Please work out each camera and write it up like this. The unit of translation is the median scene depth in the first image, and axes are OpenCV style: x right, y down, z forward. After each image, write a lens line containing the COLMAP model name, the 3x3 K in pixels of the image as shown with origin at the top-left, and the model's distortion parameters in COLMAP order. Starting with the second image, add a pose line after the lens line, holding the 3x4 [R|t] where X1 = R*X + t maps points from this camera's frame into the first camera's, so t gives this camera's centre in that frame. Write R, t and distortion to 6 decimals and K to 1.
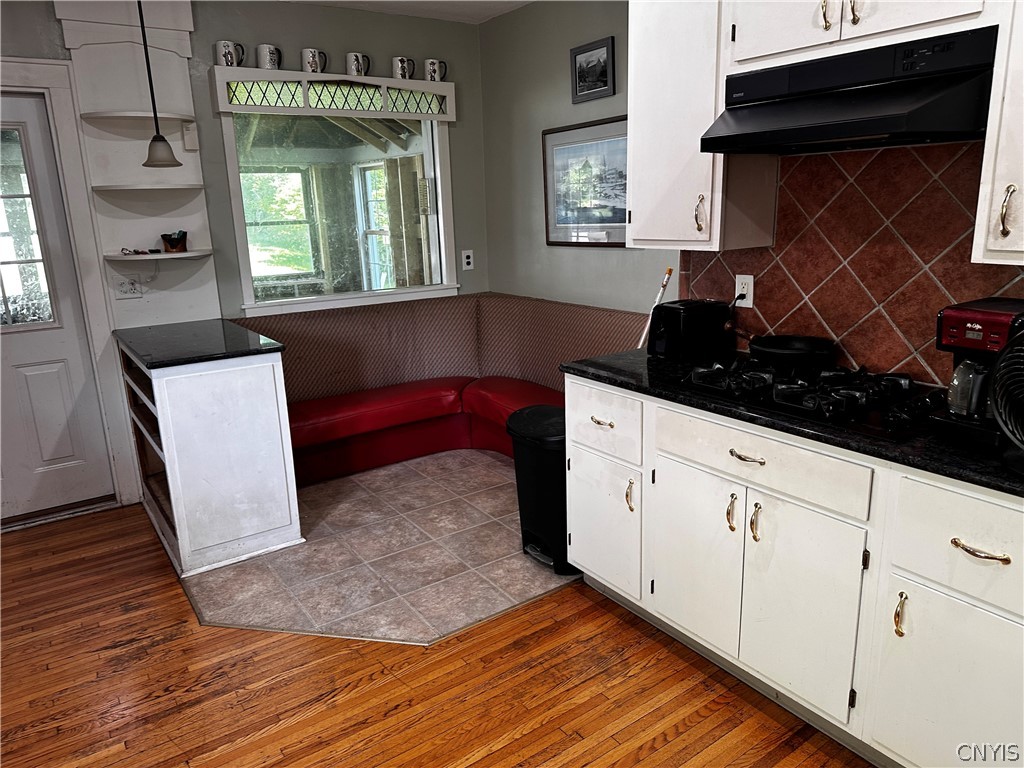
lens RADIAL K [[725.3, 0, 514.9], [0, 725.3, 383.7], [0, 0, 1]] dist [0.050730, -0.062090]
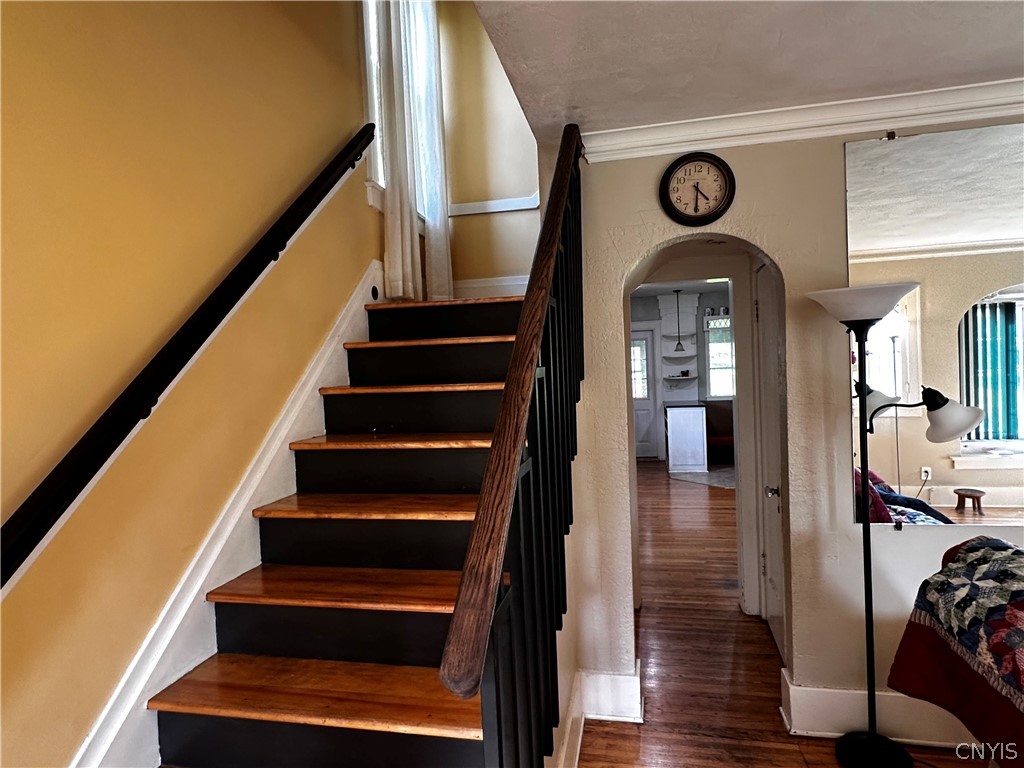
lens RADIAL K [[603.7, 0, 510.9], [0, 603.7, 385.9], [0, 0, 1]] dist [-0.005122, -0.003087]
pose [[0.684713, 0.021484, -0.728497, 0.877157], [-0.158239, 0.980103, -0.119824, 0.274428], [0.711427, 0.197322, 0.674489, -1.205989]]
